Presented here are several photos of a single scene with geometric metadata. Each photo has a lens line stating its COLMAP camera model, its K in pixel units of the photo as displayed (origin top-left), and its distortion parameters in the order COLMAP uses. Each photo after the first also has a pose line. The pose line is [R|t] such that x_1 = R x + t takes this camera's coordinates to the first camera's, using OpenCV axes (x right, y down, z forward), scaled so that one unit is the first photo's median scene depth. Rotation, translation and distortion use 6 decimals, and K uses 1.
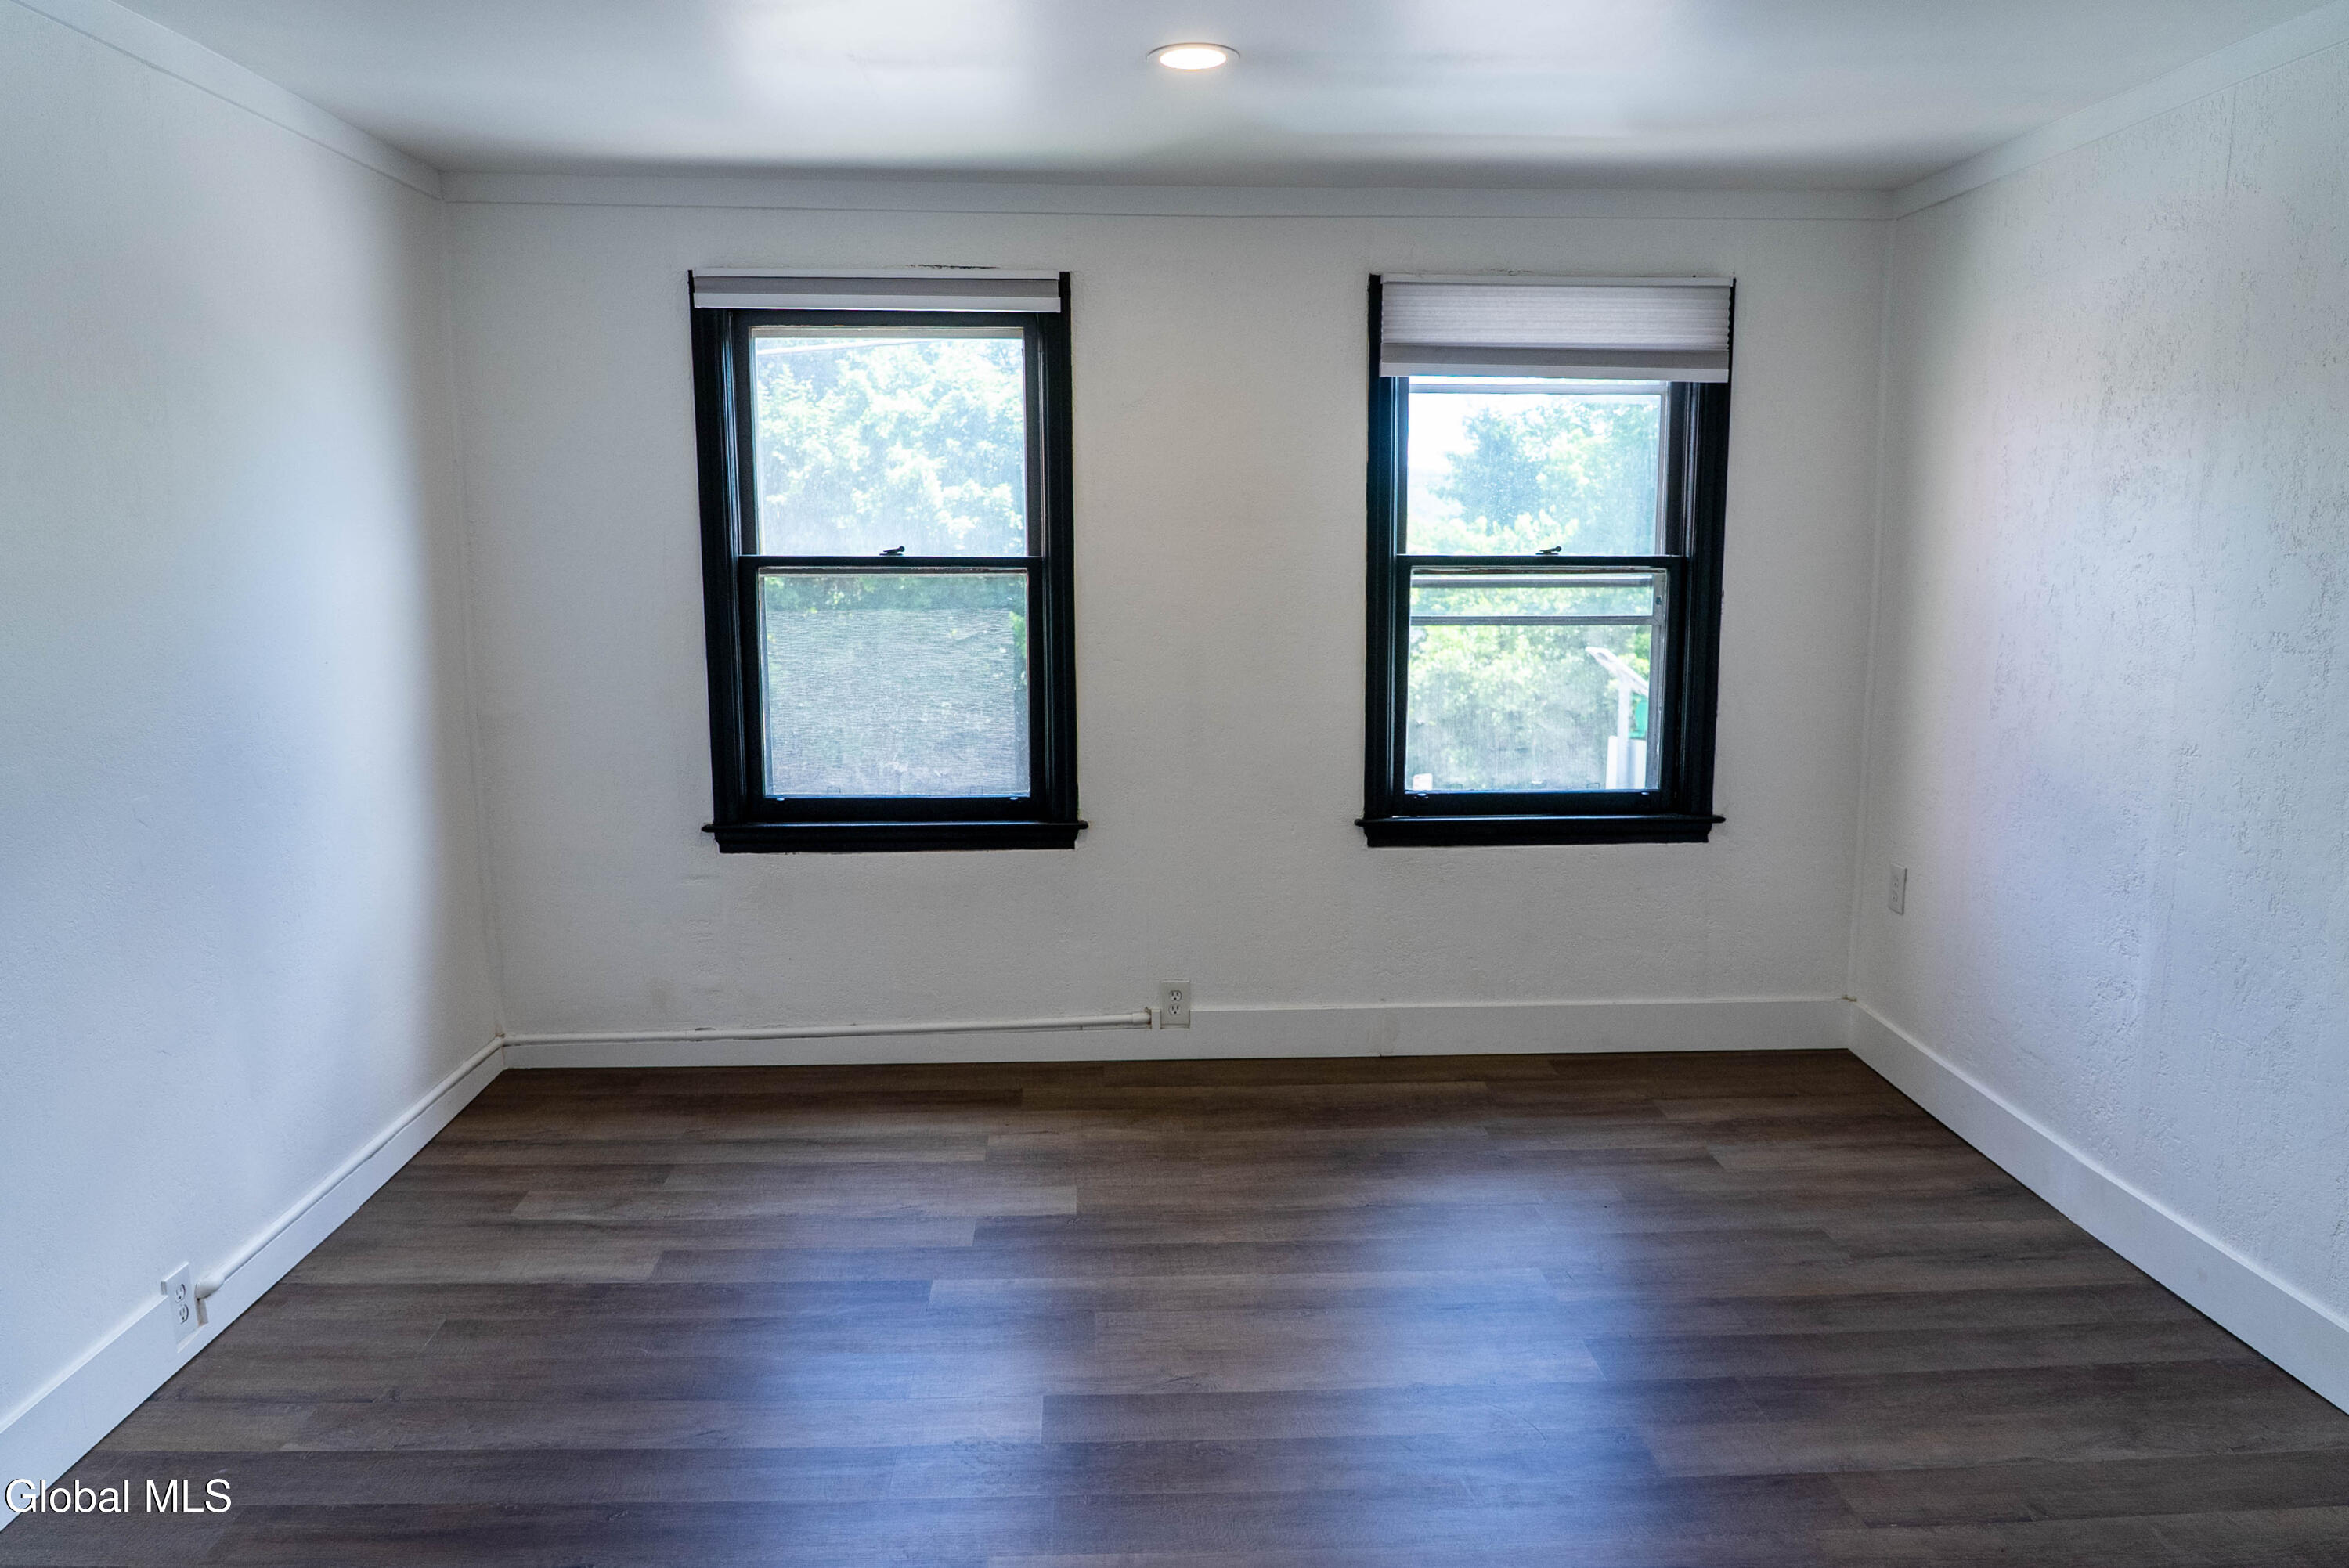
lens RADIAL K [[1603.8, 0, 1167.7], [0, 1603.8, 791.3], [0, 0, 1]] dist [-0.024114, 0.003865]
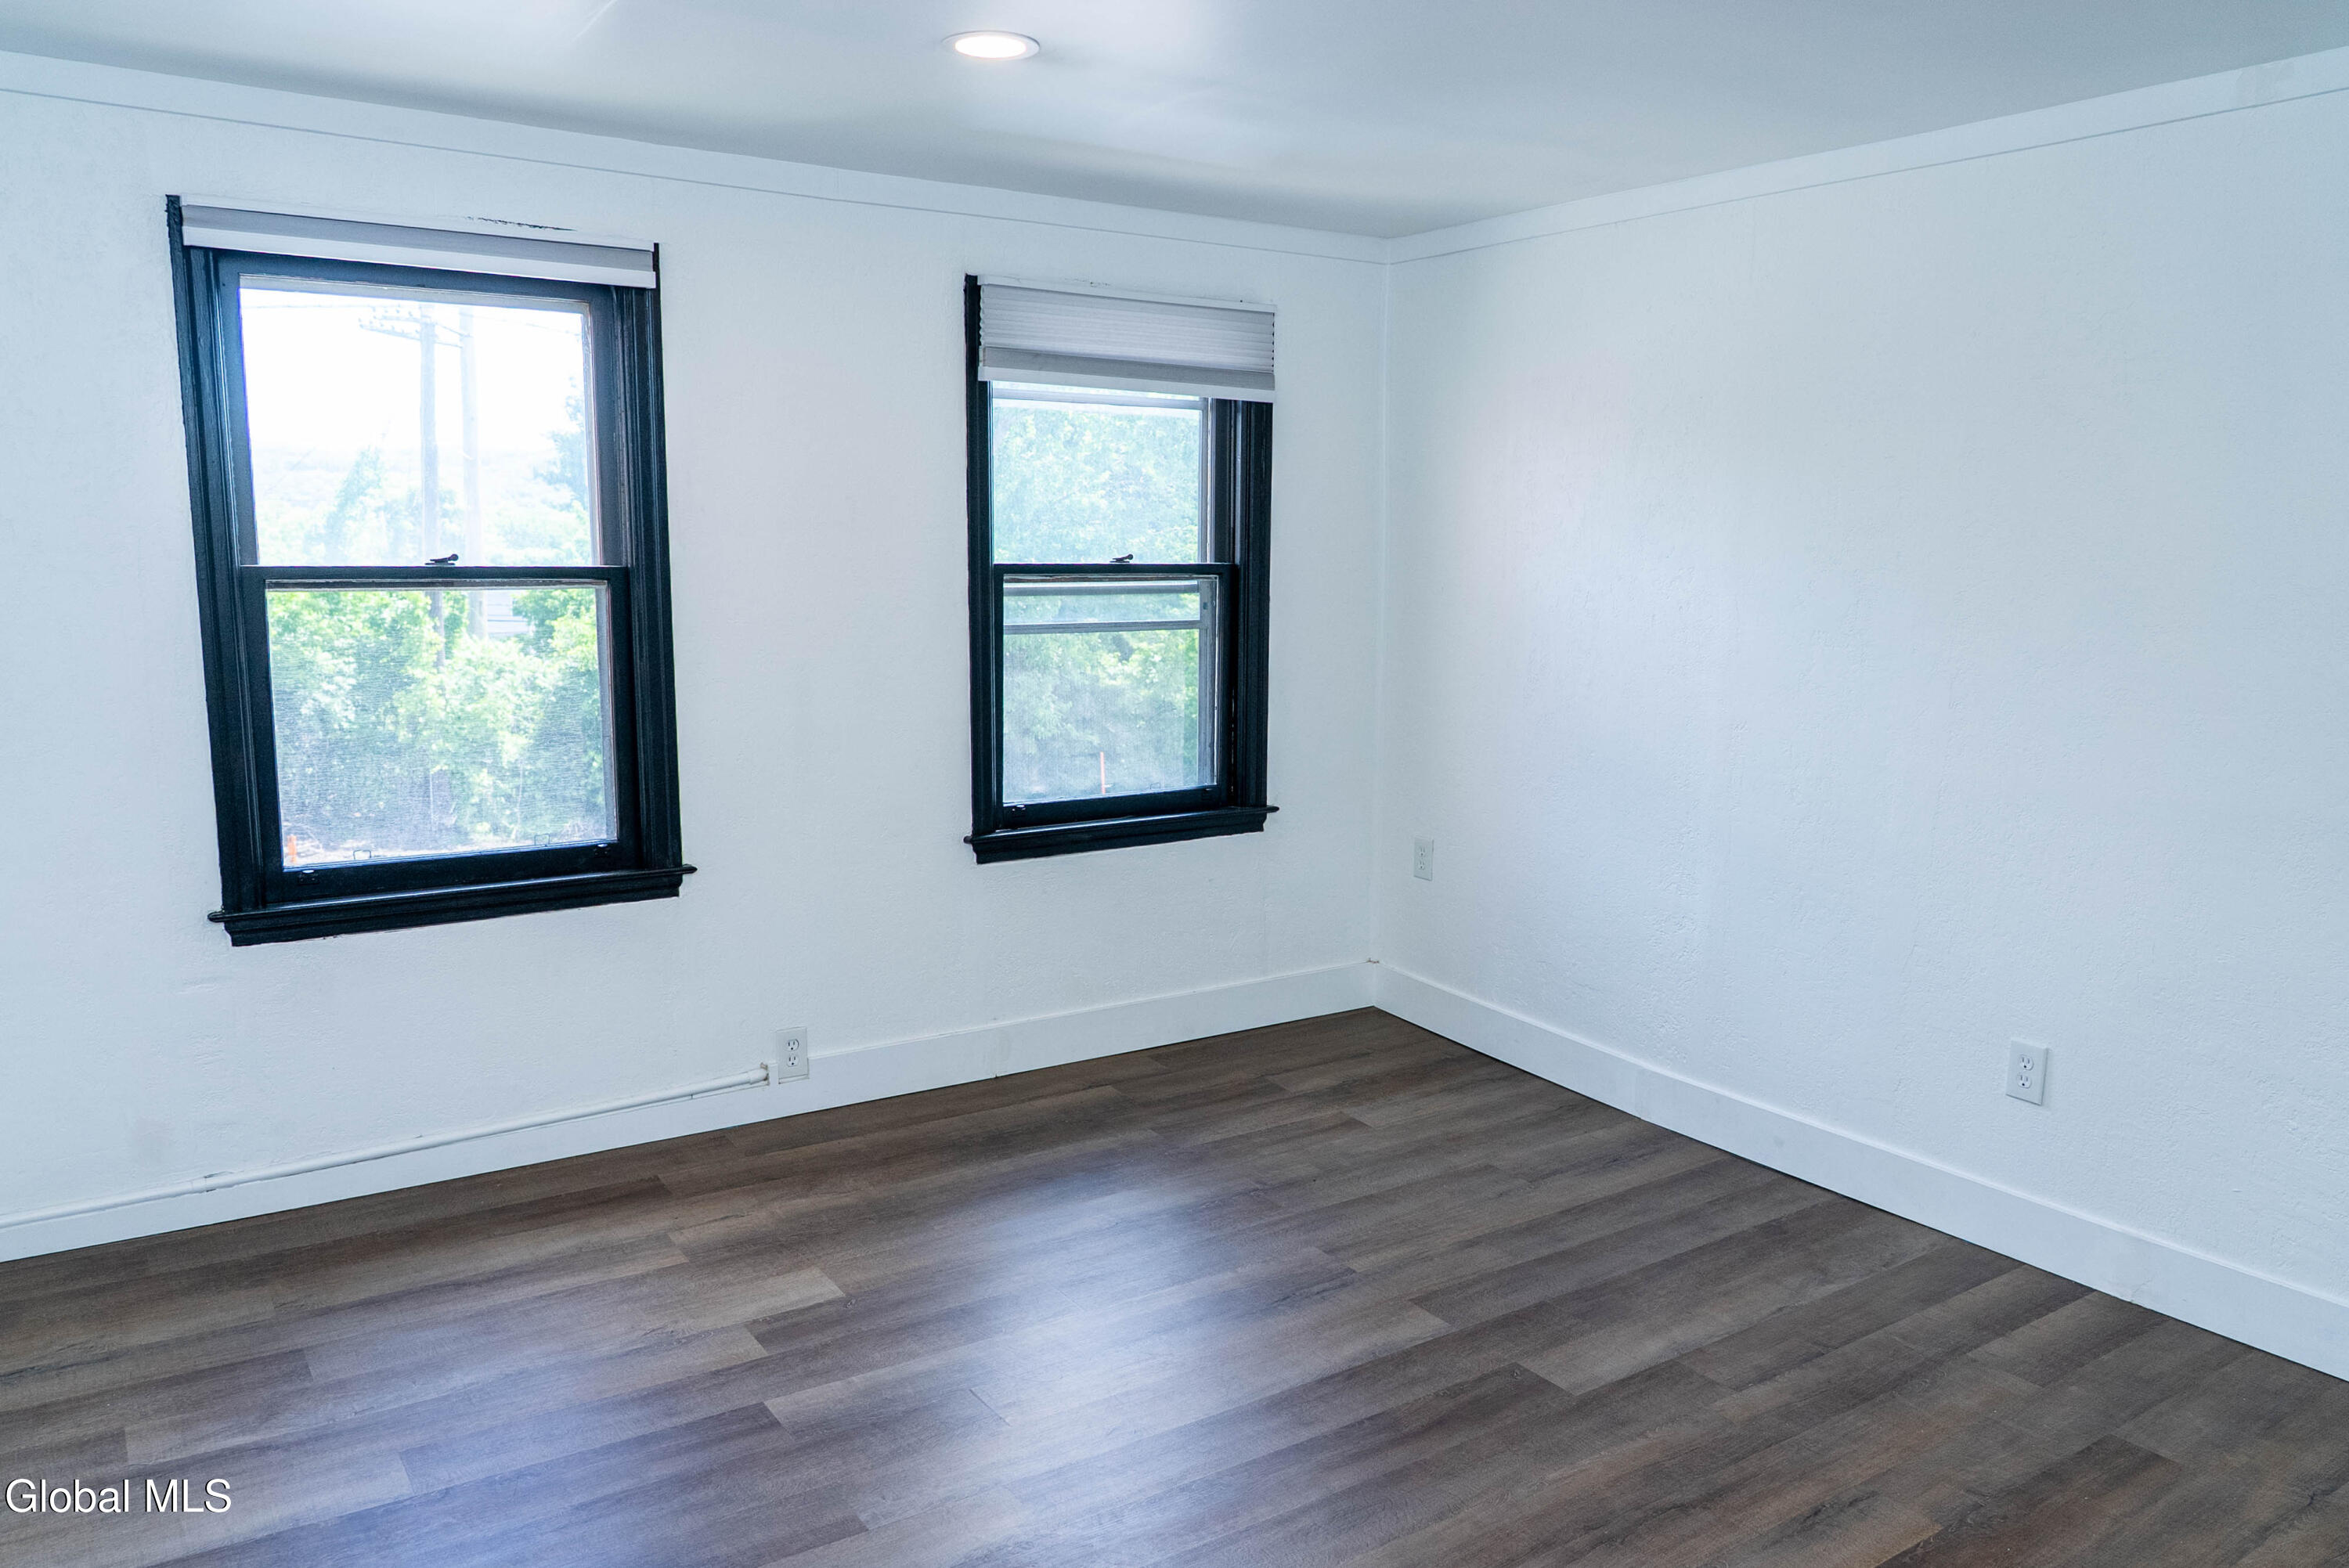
lens RADIAL K [[1667.9, 0, 1140.9], [0, 1667.9, 791.5], [0, 0, 1]] dist [-0.024162, 0.002370]
pose [[0.861249, -0.068955, 0.503483, -0.305146], [0.068016, 0.997478, 0.020263, -0.023658], [-0.503610, 0.016793, 0.863768, 0.080568]]
